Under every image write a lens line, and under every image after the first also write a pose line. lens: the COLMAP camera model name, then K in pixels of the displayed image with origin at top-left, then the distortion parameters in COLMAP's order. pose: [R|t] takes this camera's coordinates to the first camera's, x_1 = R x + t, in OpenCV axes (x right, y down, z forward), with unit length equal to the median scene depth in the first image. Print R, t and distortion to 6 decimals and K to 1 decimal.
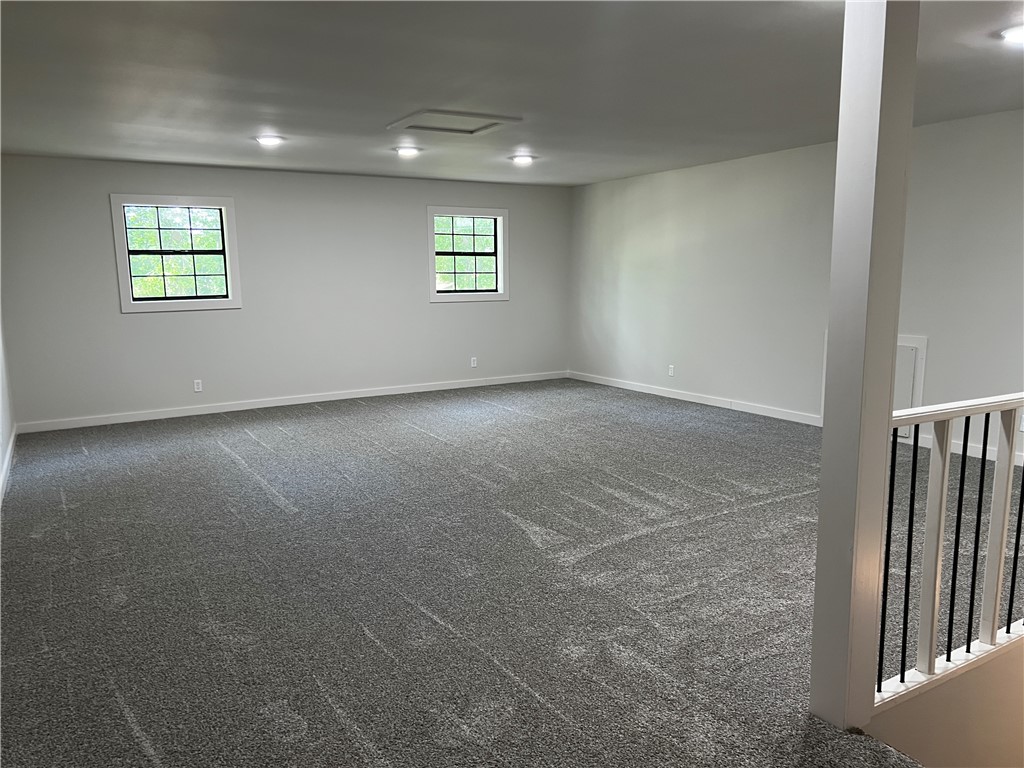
lens RADIAL K [[776.6, 0, 509.9], [0, 776.6, 379.4], [0, 0, 1]] dist [0.045100, -0.050013]
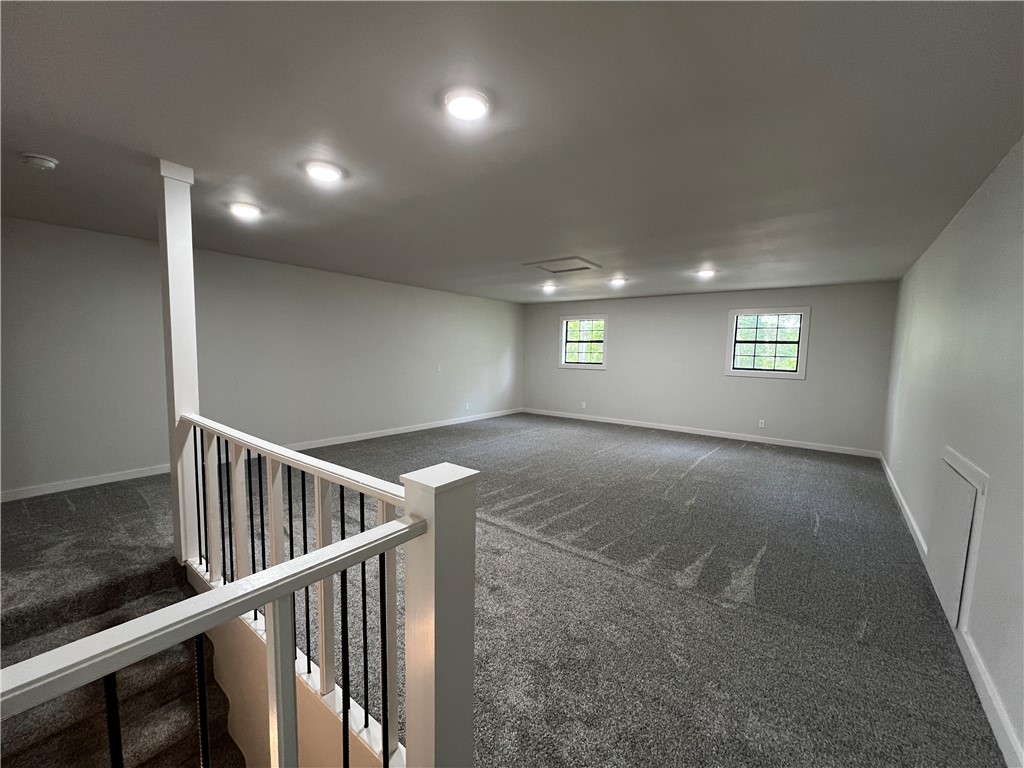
lens RADIAL K [[414.2, 0, 512.0], [0, 414.2, 384.0], [0, 0, 1]] dist [-0.000542, 0.000171]
pose [[0.361687, 0.093732, -0.927576, 0.474520], [-0.149565, 0.987880, 0.041506, -0.058271], [0.920224, 0.123720, 0.371323, 0.363921]]
